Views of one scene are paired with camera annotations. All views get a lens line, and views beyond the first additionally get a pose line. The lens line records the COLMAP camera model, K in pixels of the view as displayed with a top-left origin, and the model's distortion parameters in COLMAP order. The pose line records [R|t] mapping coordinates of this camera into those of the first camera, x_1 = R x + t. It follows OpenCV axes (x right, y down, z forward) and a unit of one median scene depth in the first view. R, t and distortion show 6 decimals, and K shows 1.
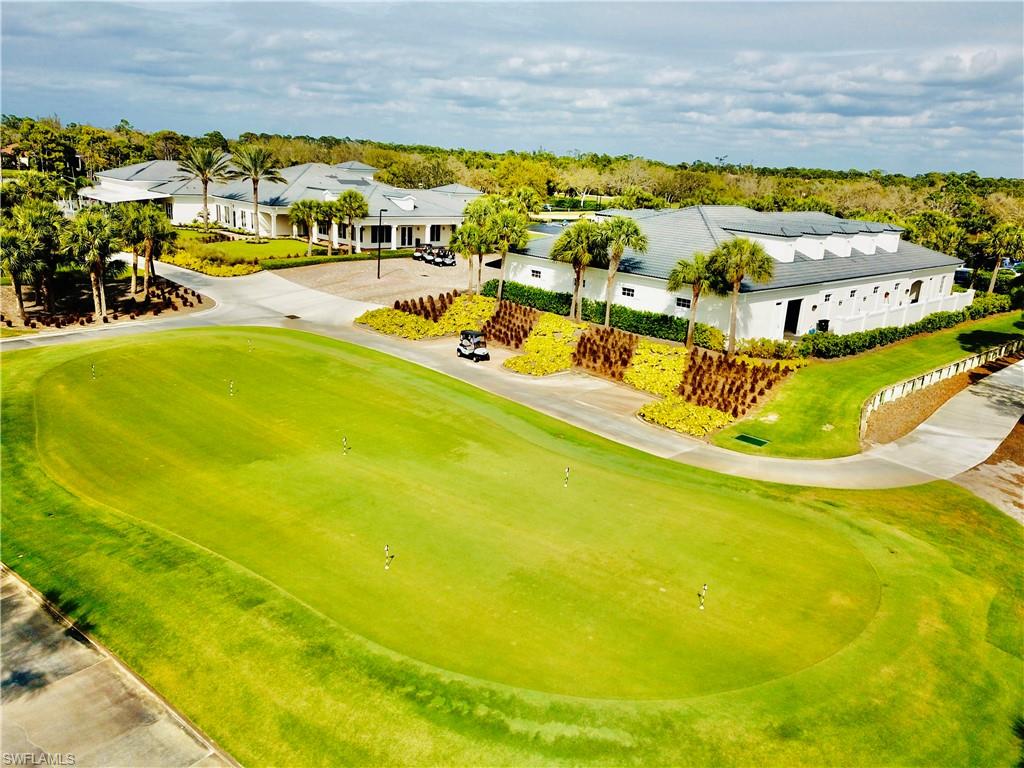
lens RADIAL K [[956.5, 0, 510.4], [0, 956.5, 424.0], [0, 0, 1]] dist [0.063492, 0.006629]
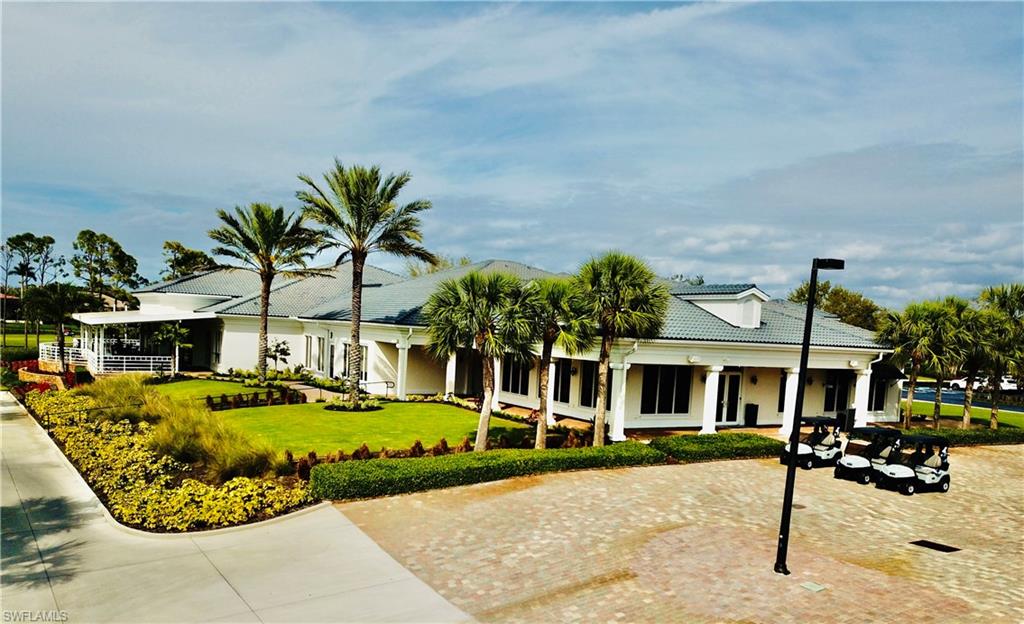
lens RADIAL K [[809.5, 0, 512.0], [0, 809.5, 312.0], [0, 0, 1]] dist [-0.043292, -0.000529]
pose [[0.986297, -0.002178, -0.164965, -0.139312], [-0.048976, 0.950972, -0.305373, -0.124247], [0.157542, 0.309268, 0.937835, 0.665879]]
